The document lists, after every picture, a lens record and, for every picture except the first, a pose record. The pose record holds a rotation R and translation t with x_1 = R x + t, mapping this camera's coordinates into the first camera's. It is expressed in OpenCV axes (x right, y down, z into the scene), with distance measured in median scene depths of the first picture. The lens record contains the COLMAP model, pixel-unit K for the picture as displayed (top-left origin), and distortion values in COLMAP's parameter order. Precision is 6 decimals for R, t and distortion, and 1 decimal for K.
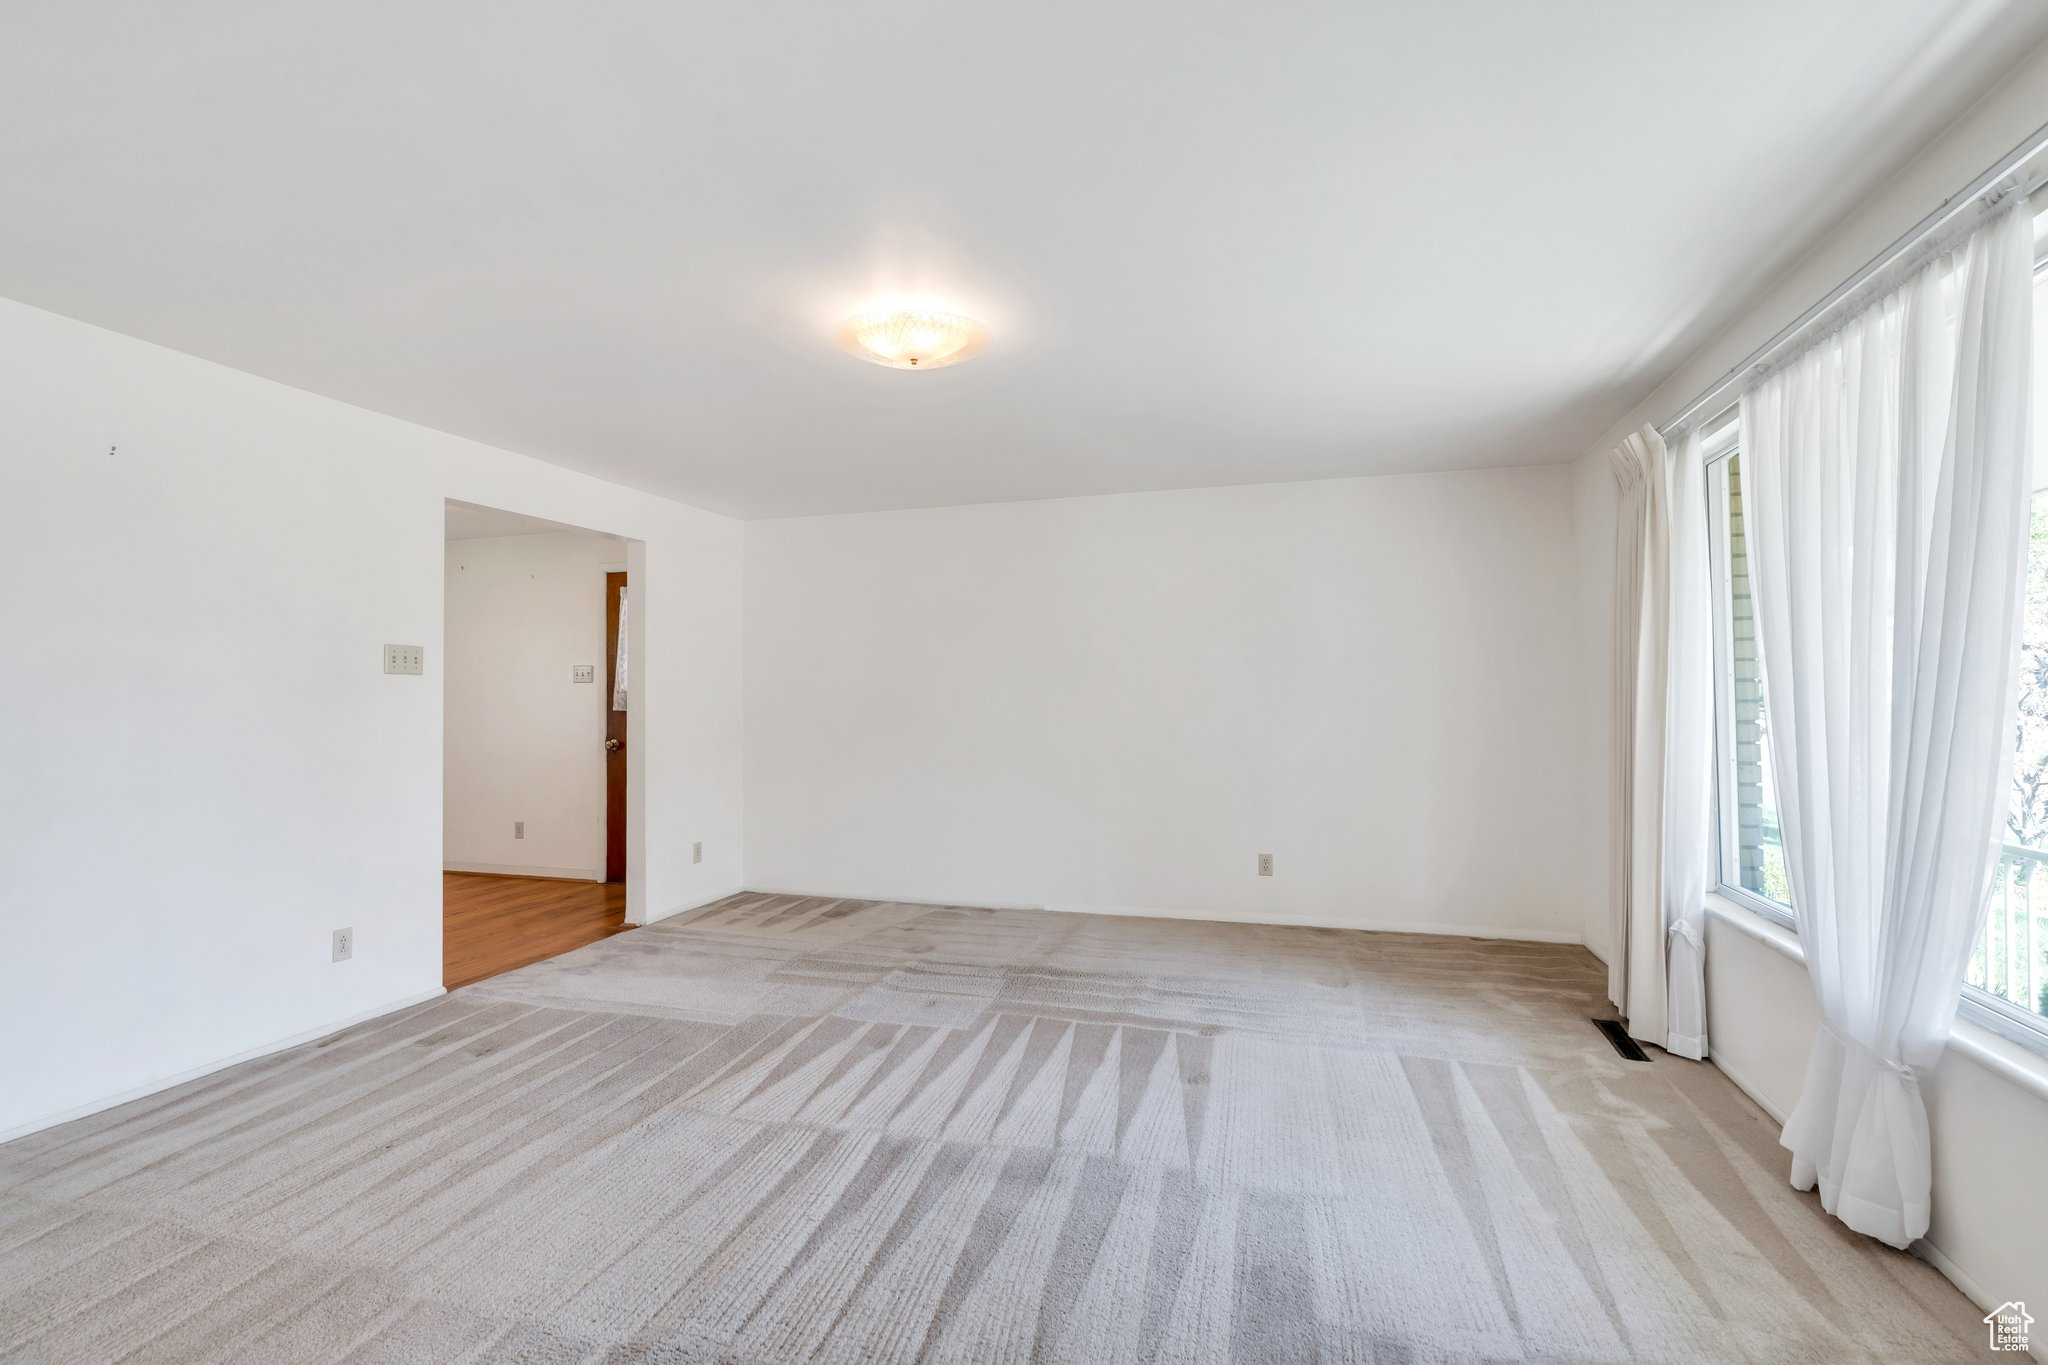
lens RADIAL K [[930.1, 0, 1028.6], [0, 930.1, 680.6], [0, 0, 1]] dist [-0.002037, 0.000109]
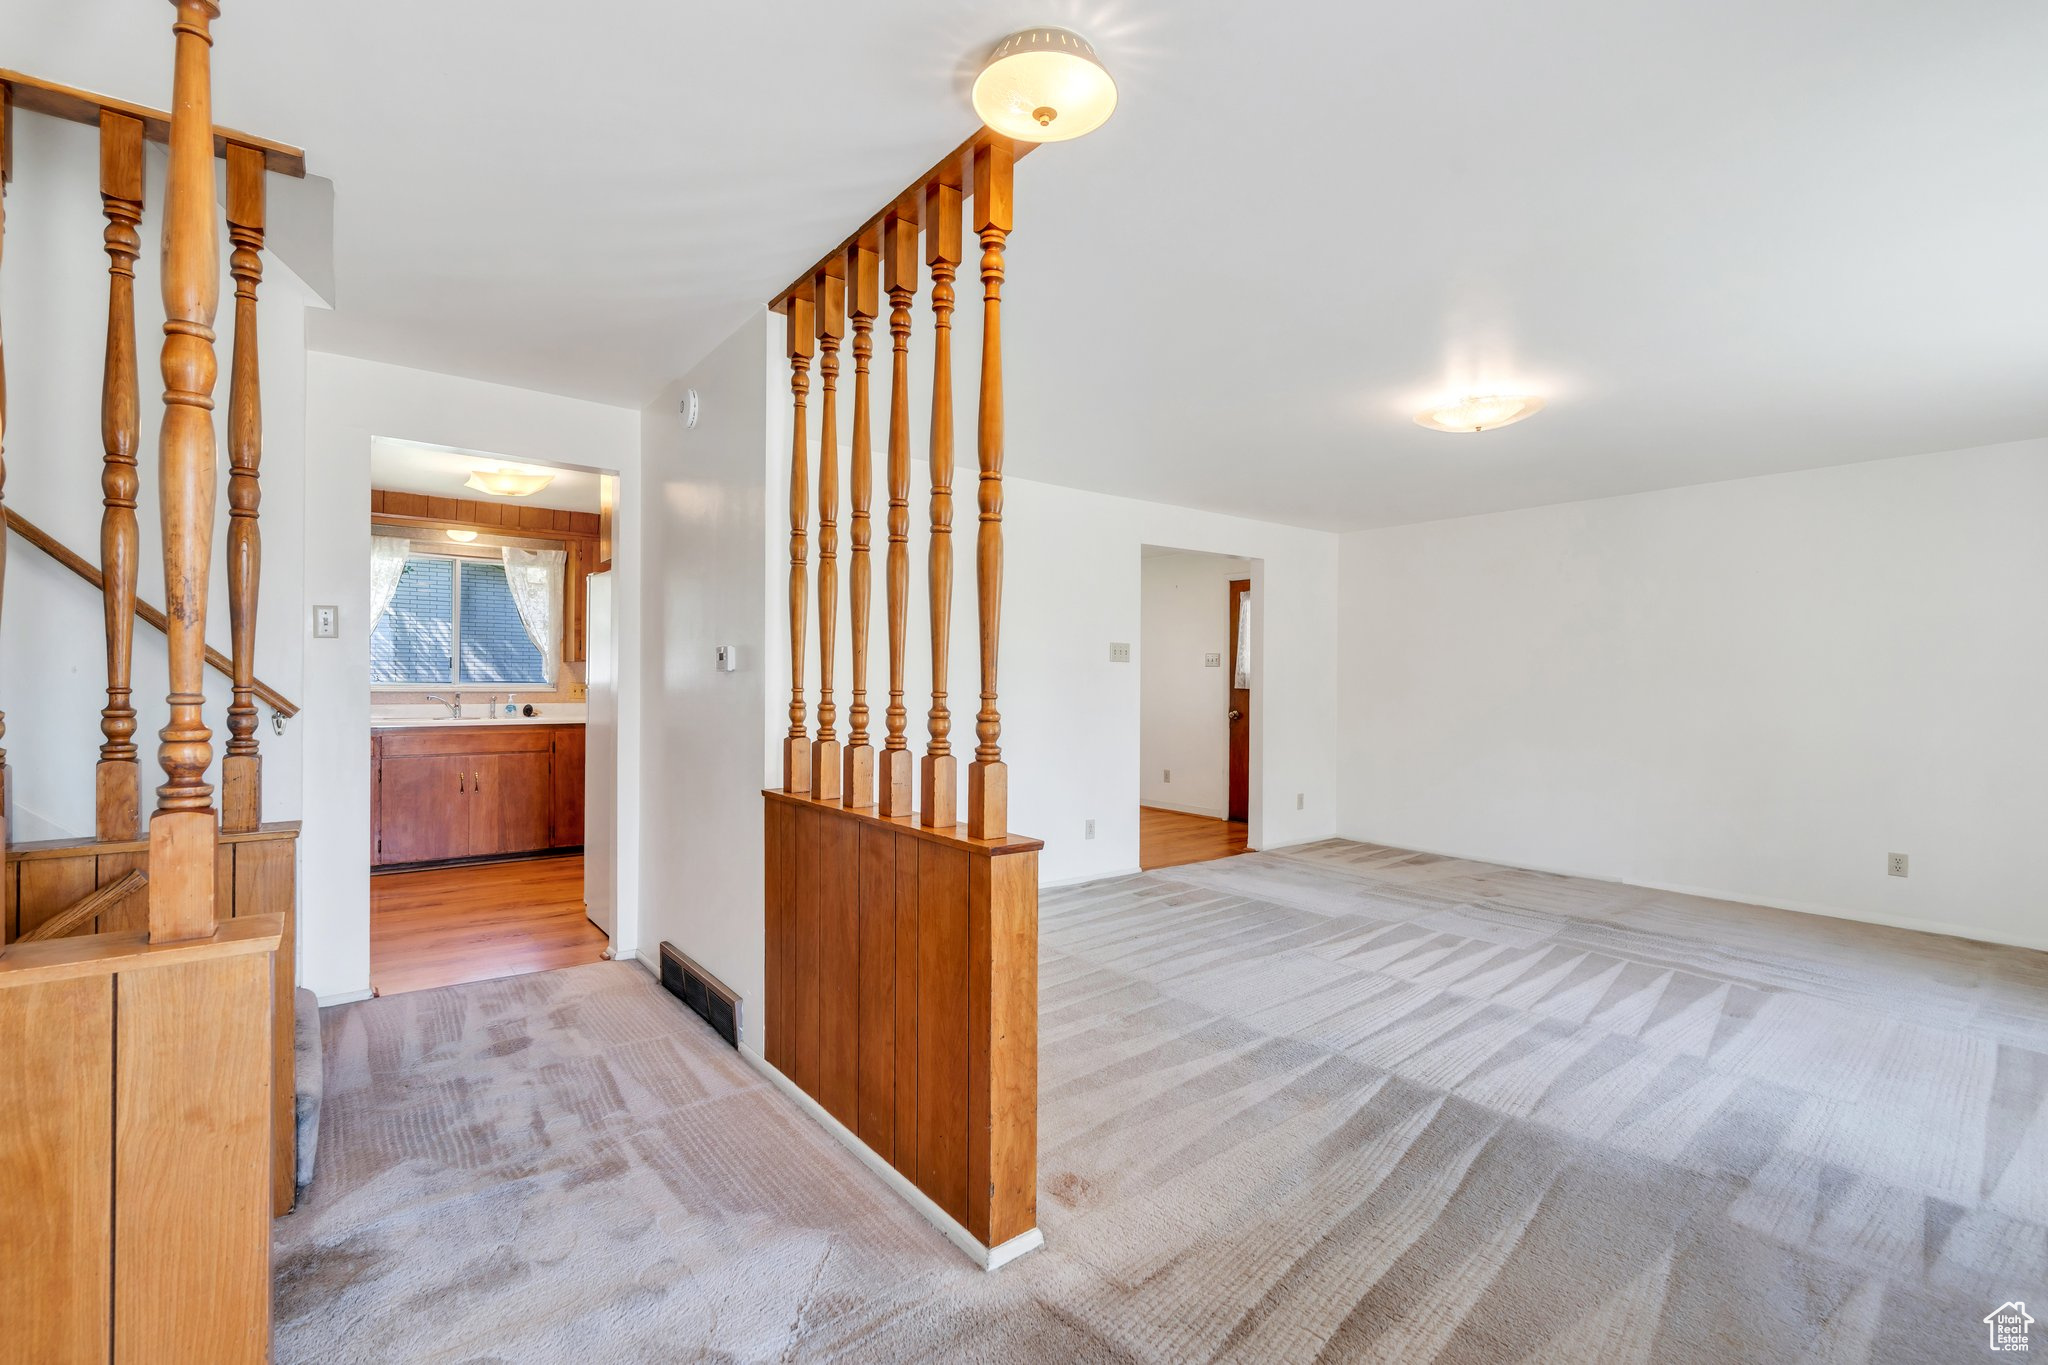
lens RADIAL K [[930.1, 0, 1028.6], [0, 930.1, 680.6], [0, 0, 1]] dist [-0.002037, 0.000109]
pose [[0.822014, 0.014077, -0.569294, 0.098980], [-0.002721, 0.999780, 0.020793, -0.008670], [0.569461, -0.015543, 0.821871, -0.420074]]
